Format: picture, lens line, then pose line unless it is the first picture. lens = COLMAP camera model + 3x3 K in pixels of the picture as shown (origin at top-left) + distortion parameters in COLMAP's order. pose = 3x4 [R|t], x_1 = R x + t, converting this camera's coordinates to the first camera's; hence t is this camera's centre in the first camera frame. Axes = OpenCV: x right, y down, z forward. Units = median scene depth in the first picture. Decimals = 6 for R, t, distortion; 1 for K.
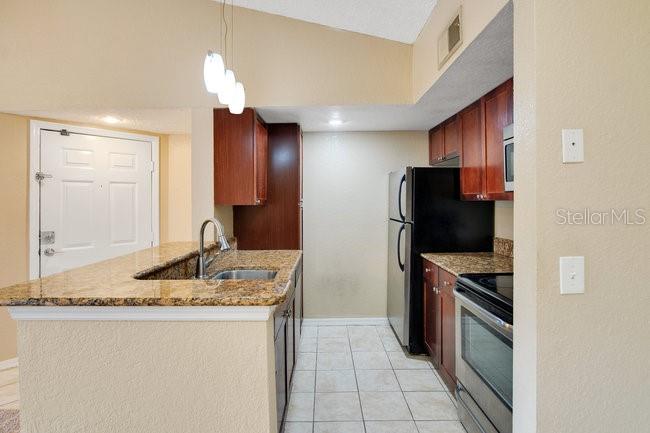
lens RADIAL K [[326.5, 0, 336.1], [0, 326.5, 180.3], [0, 0, 1]] dist [0.024021, -0.000016]
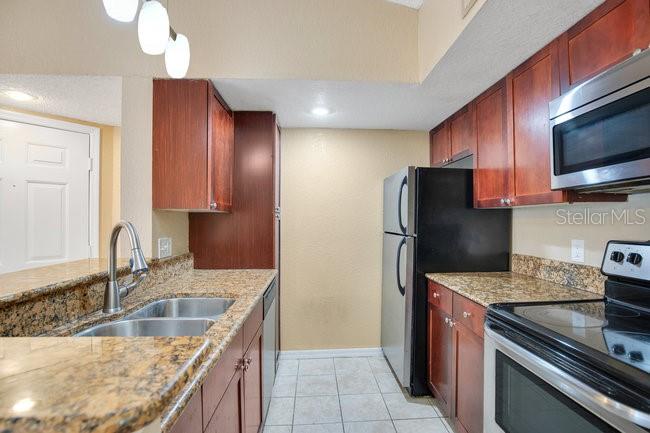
lens RADIAL K [[325.7, 0, 326.6], [0, 325.7, 213.8], [0, 0, 1]] dist [-0.002051, -0.000200]
pose [[0.999962, 0.002707, 0.008249, 0.008896], [-0.003092, 0.998890, 0.047012, 0.040530], [-0.008112, -0.047036, 0.998860, 0.213543]]
